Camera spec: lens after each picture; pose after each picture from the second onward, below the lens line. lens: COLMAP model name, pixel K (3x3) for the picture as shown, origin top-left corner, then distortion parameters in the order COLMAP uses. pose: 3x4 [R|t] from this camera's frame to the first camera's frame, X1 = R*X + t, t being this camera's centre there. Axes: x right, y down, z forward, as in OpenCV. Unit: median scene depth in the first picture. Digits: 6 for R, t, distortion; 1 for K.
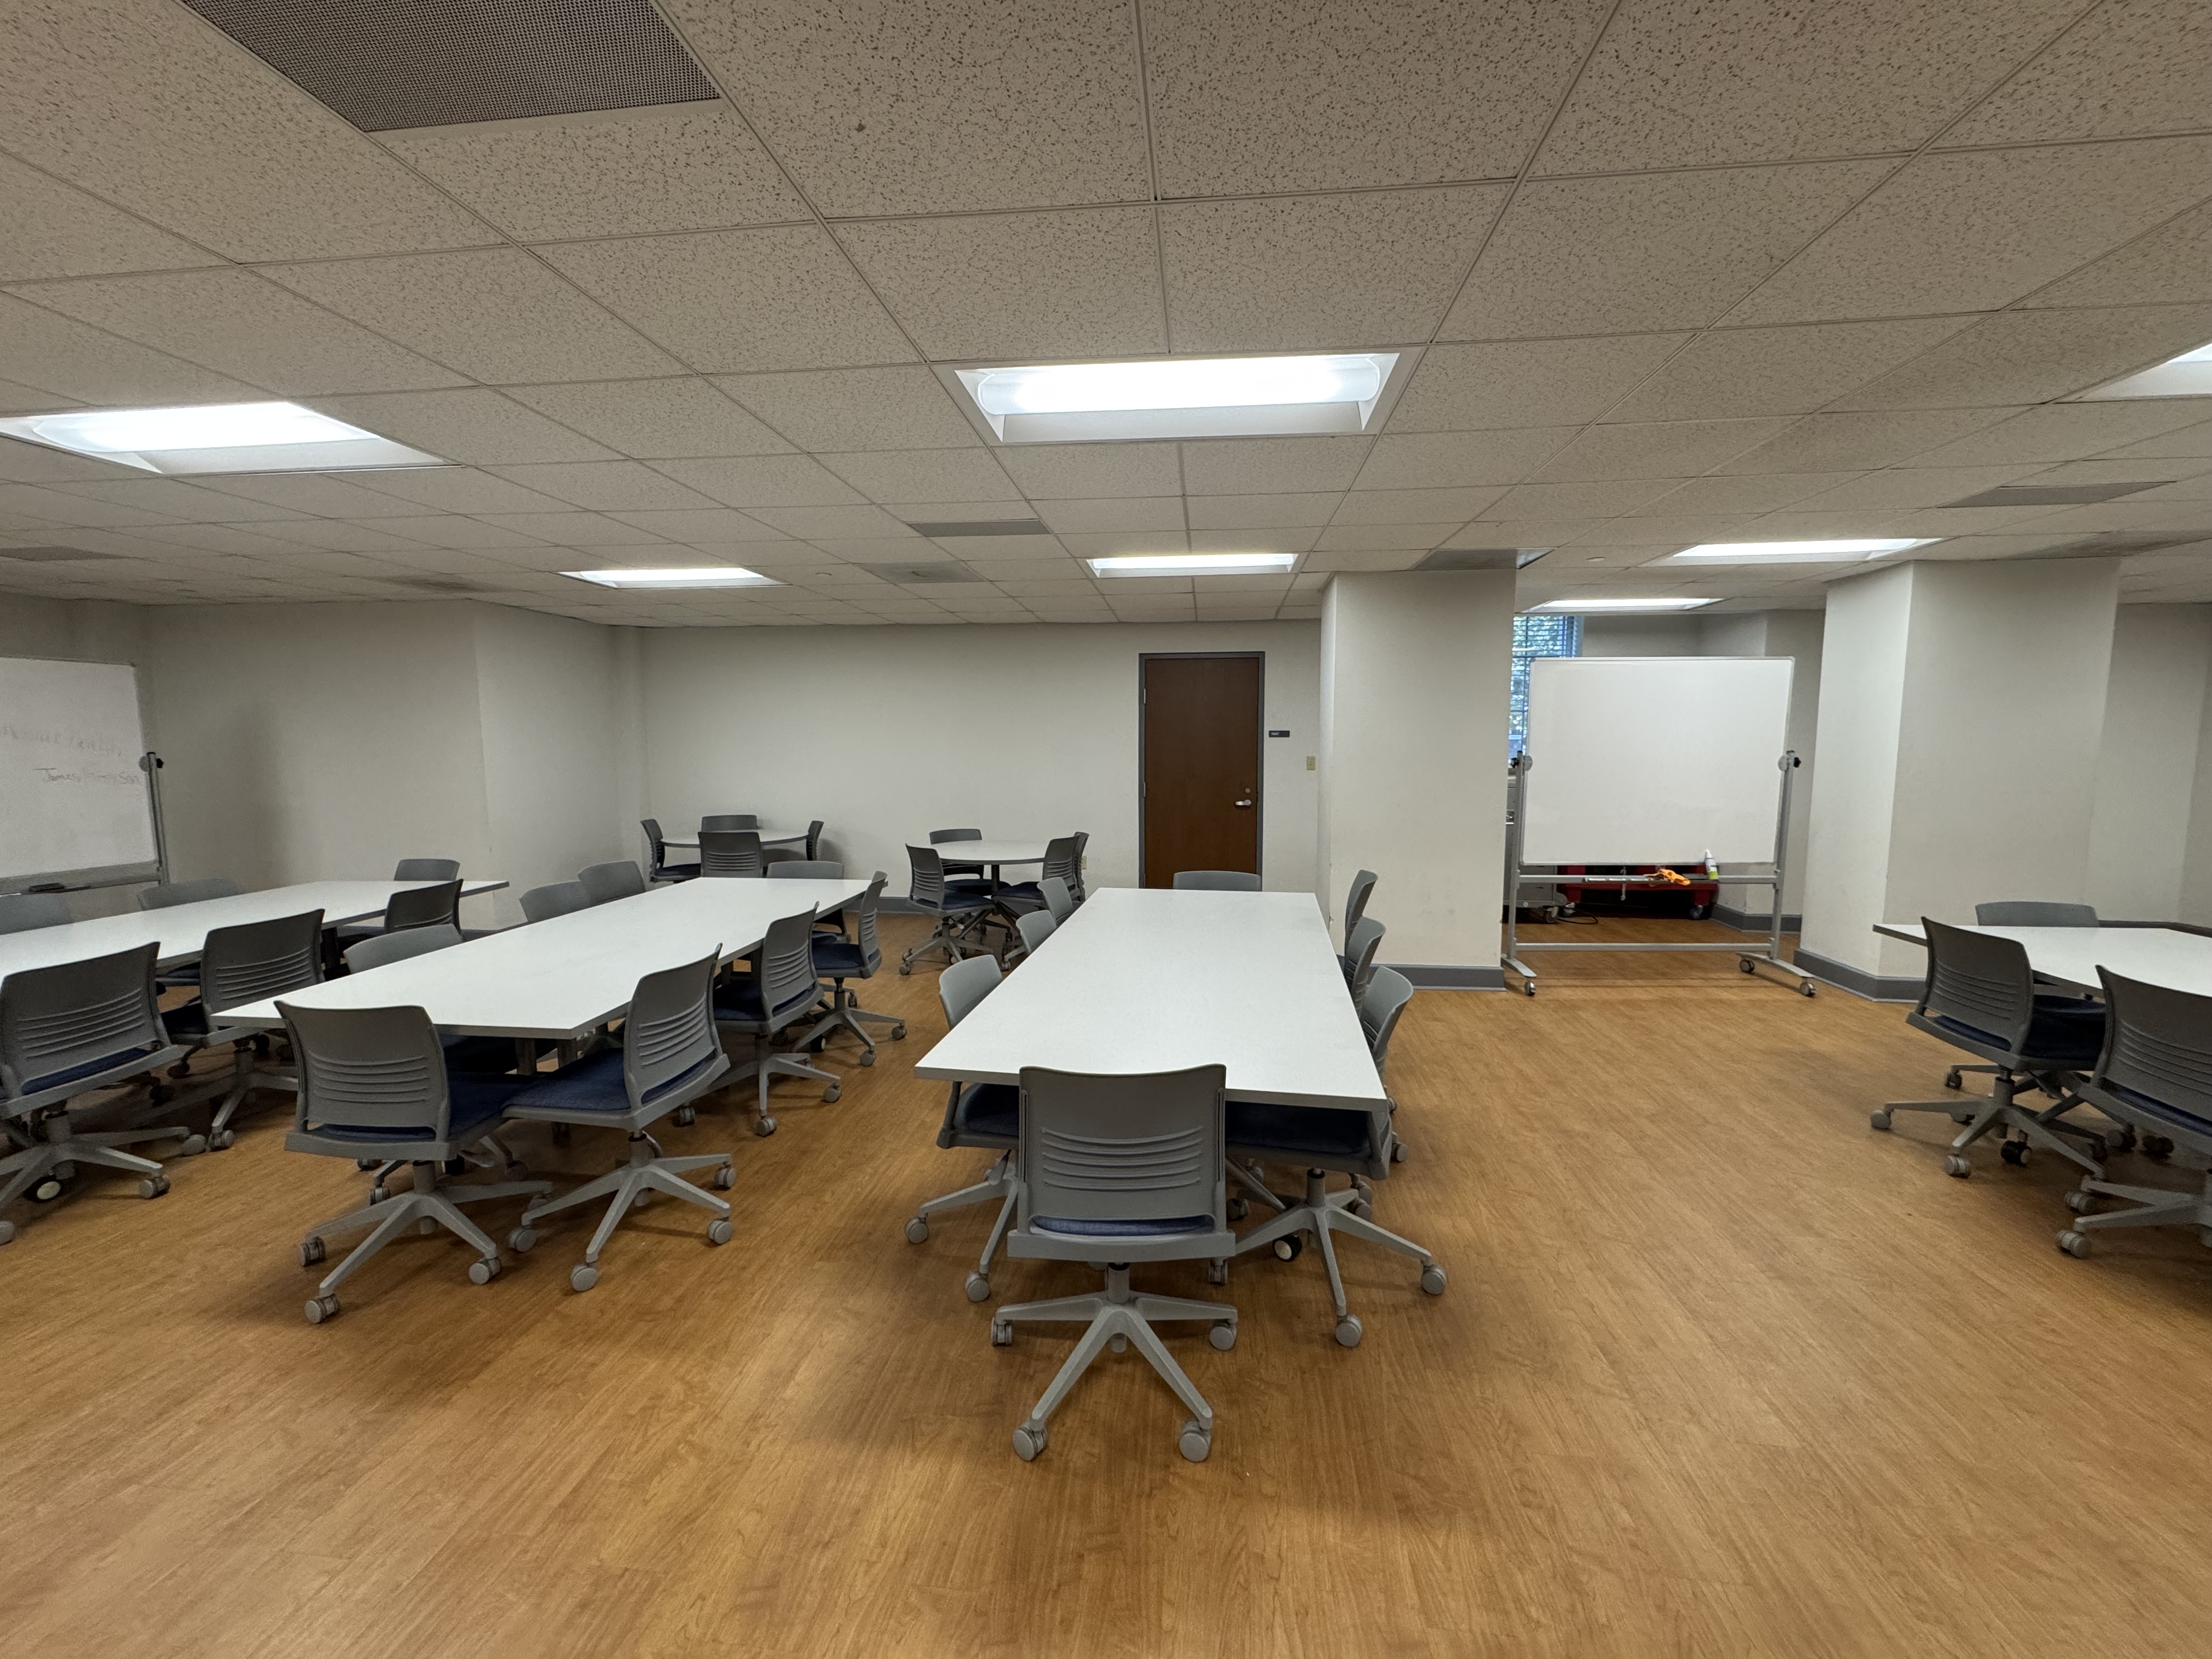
lens RADIAL K [[904.8, 0, 1102.8], [0, 904.8, 768.6], [0, 0, 1]] dist [-0.013337, -0.000013]
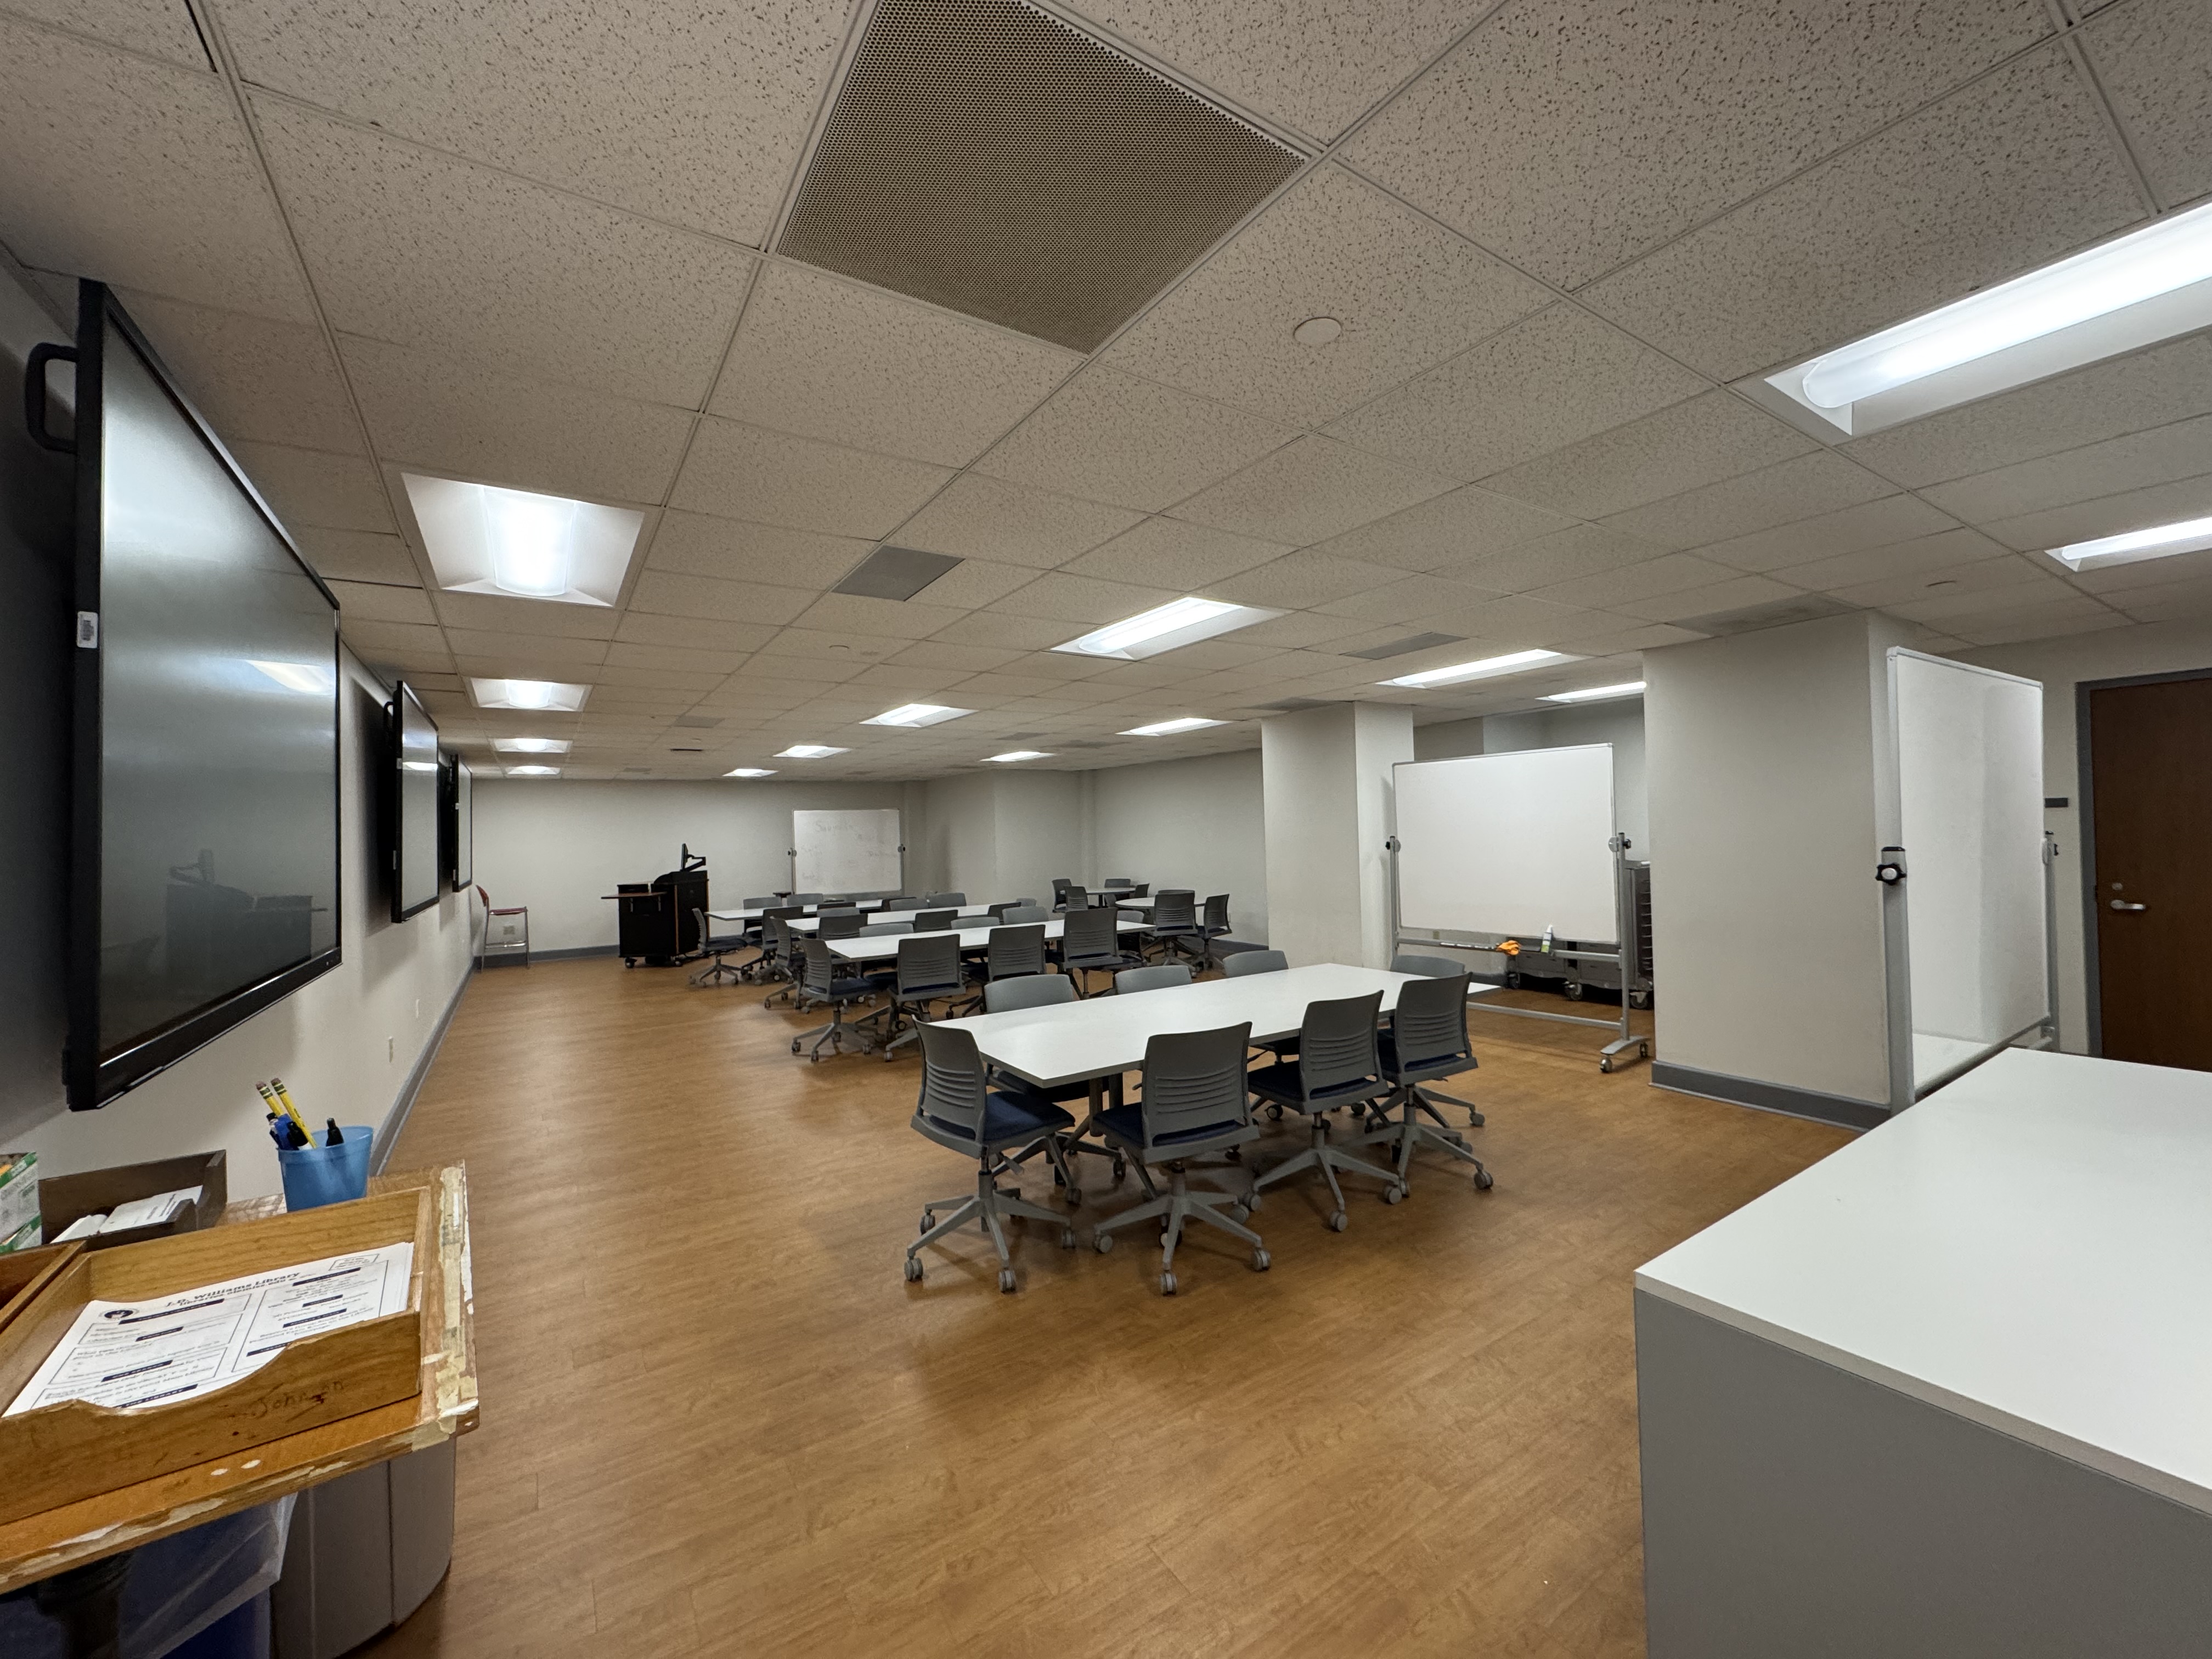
lens RADIAL K [[864.9, 0, 1106.0], [0, 864.9, 829.5], [0, 0, 1]] dist [0.022322, 0.000040]
pose [[0.640977, -0.020019, -0.767299, 0.153145], [0.004389, 0.999739, -0.022418, -0.000588], [0.767548, 0.011002, 0.640897, -0.011717]]
